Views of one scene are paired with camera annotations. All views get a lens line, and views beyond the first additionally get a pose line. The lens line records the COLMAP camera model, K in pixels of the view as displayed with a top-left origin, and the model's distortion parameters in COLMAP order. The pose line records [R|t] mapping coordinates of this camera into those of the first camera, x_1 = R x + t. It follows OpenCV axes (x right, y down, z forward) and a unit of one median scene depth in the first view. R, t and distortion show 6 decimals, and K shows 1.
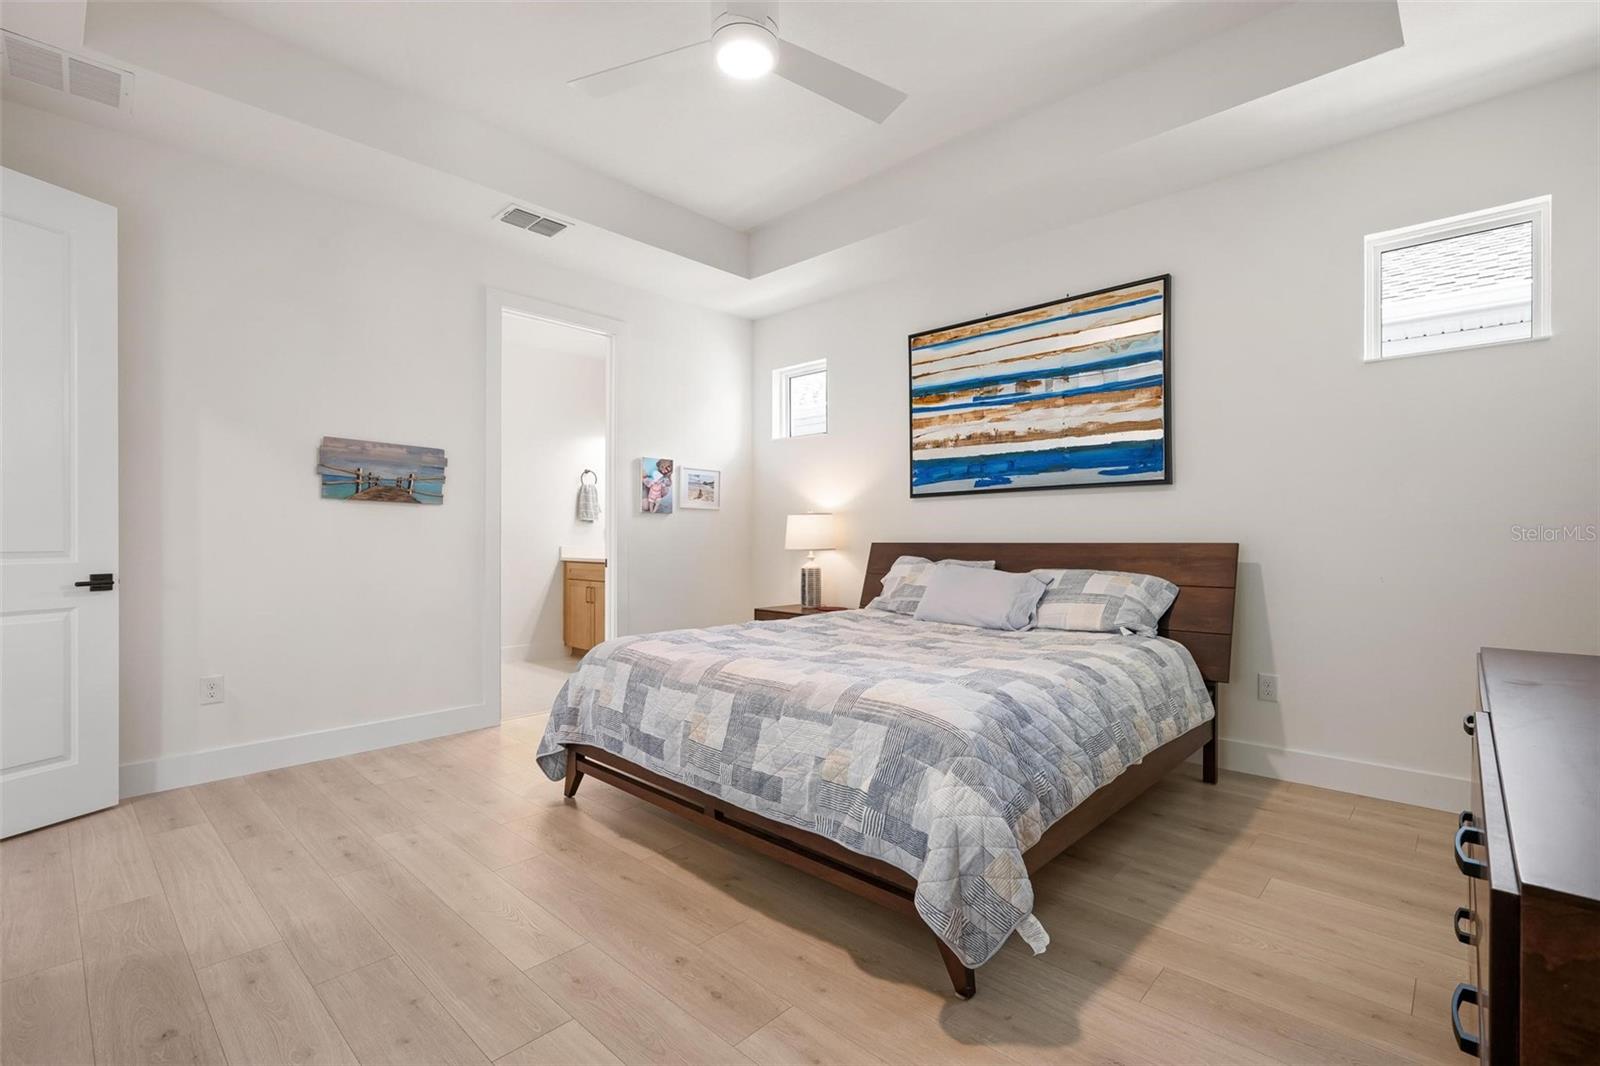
lens RADIAL K [[715.5, 0, 806.1], [0, 715.5, 535.1], [0, 0, 1]] dist [-0.000409, 0.000459]
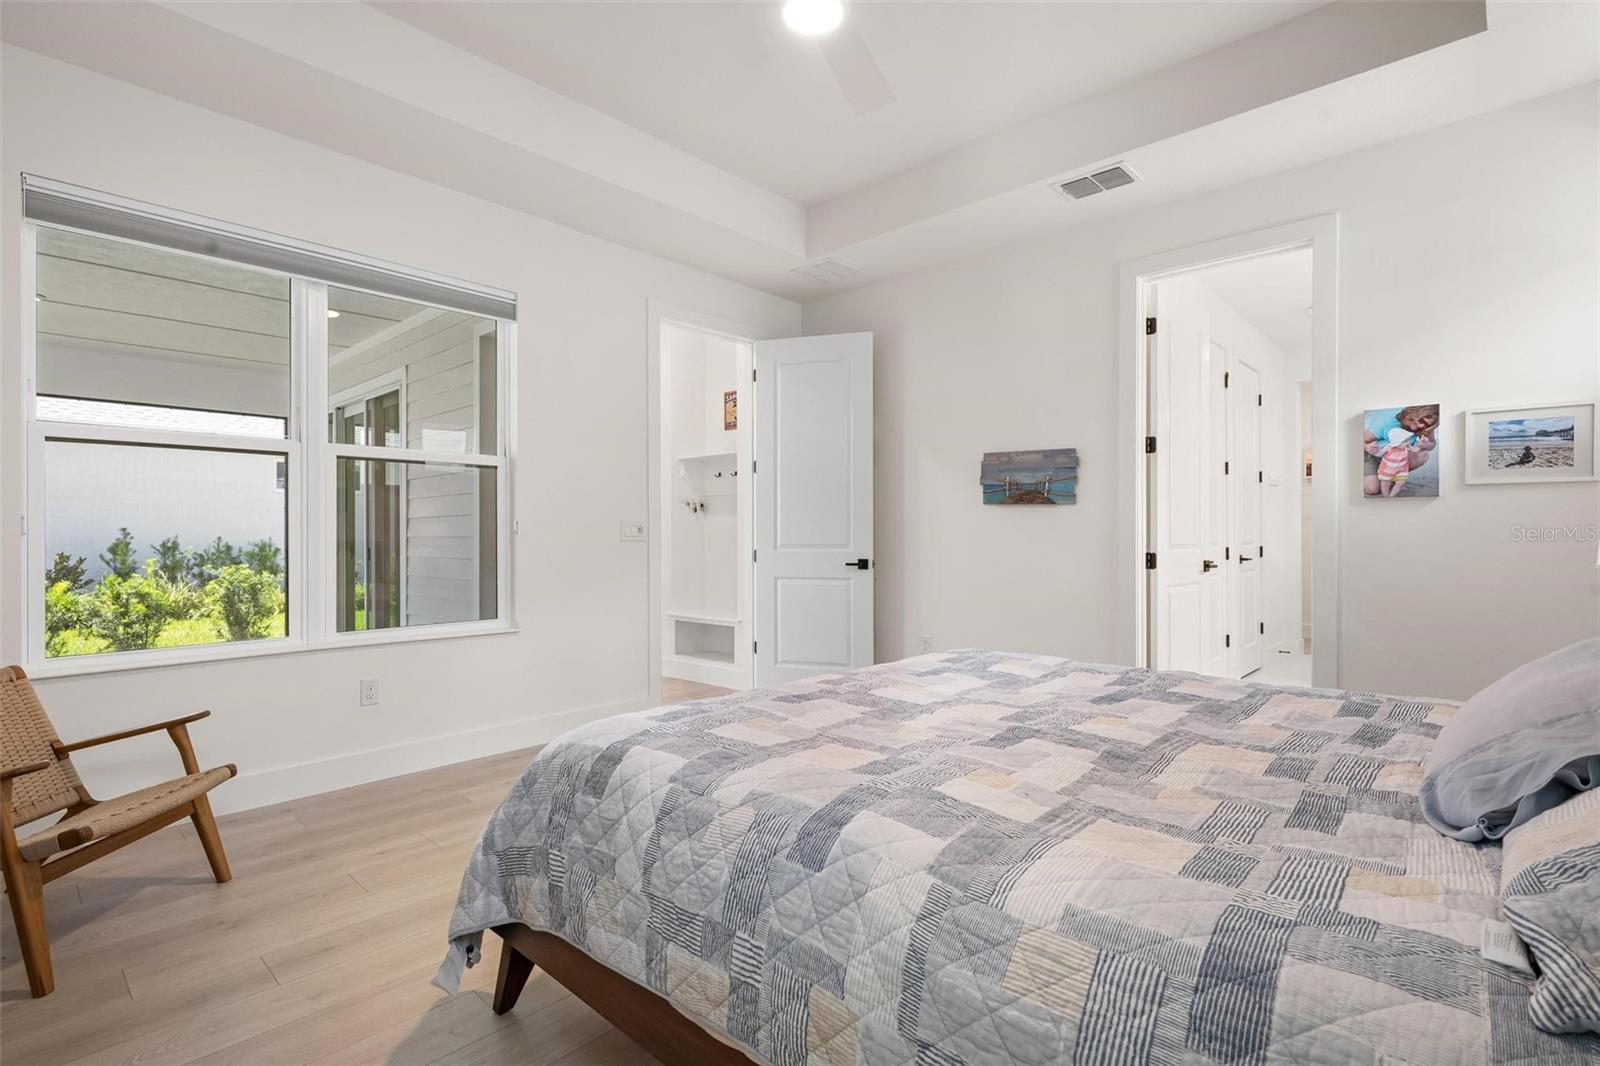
lens RADIAL K [[766.5, 0, 800.0], [0, 766.5, 533.0], [0, 0, 1]] dist [-0.002736, -0.000221]
pose [[-0.001345, -0.002424, -0.999996, 0.560553], [0.004389, 0.999987, -0.002430, -0.001239], [0.999989, -0.004393, -0.001335, 0.619778]]
